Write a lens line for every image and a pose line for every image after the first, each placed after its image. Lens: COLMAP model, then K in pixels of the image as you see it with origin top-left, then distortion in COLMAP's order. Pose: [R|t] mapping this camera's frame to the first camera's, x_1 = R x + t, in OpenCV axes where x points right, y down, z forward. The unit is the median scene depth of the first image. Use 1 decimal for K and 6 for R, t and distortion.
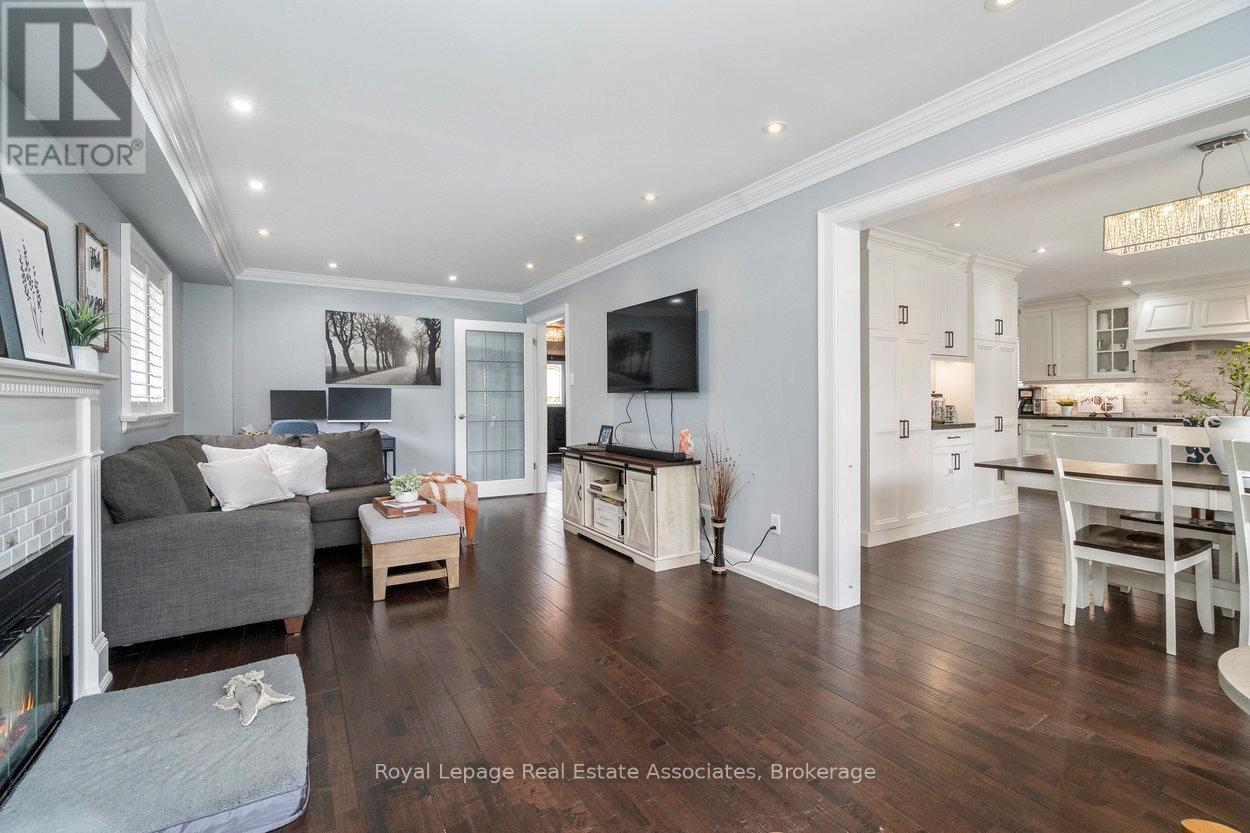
lens RADIAL K [[540.7, 0, 623.6], [0, 540.7, 398.5], [0, 0, 1]] dist [-0.008037, 0.000480]
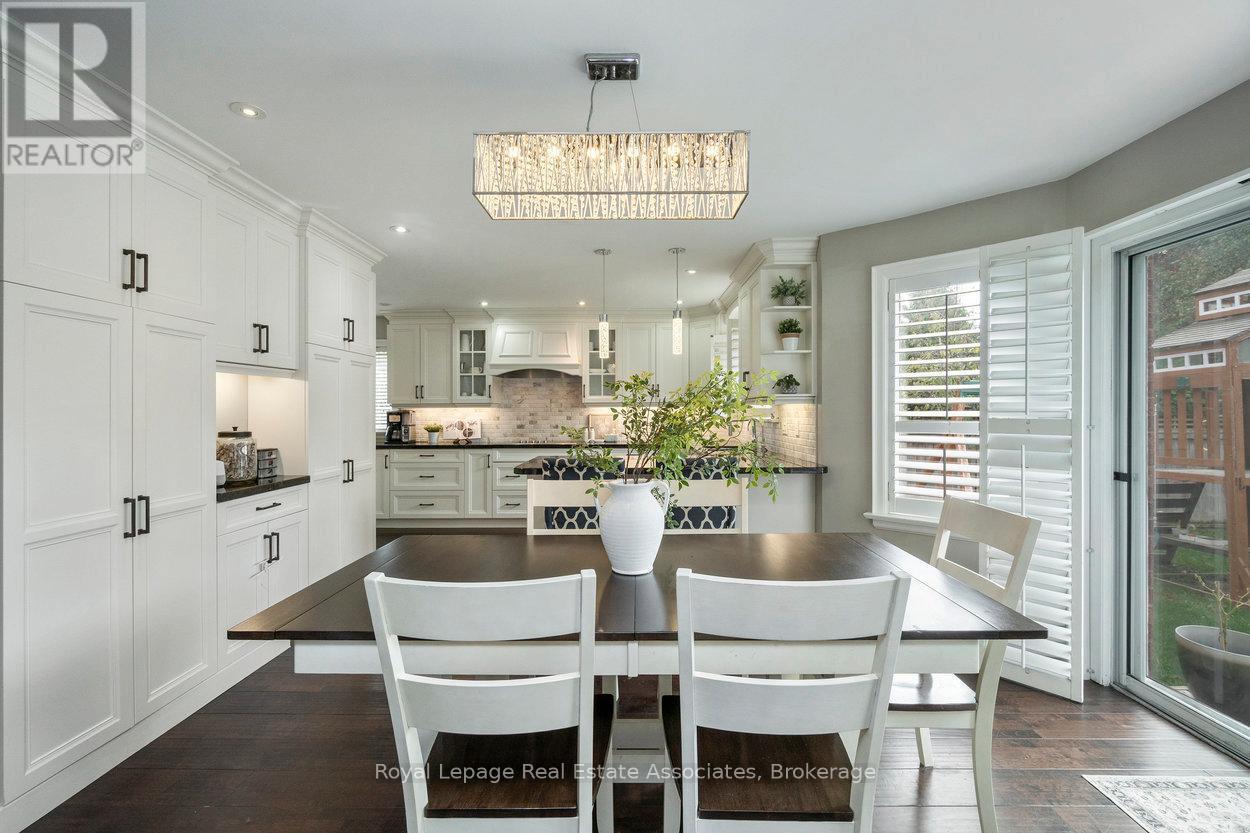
lens RADIAL K [[545.3, 0, 618.0], [0, 545.3, 411.2], [0, 0, 1]] dist [0.003260, 0.000359]
pose [[0.534376, 0.000141, 0.845247, 0.232538], [0.000454, 1.000000, -0.000454, -0.022795], [-0.845247, 0.000626, 0.534376, 0.268287]]
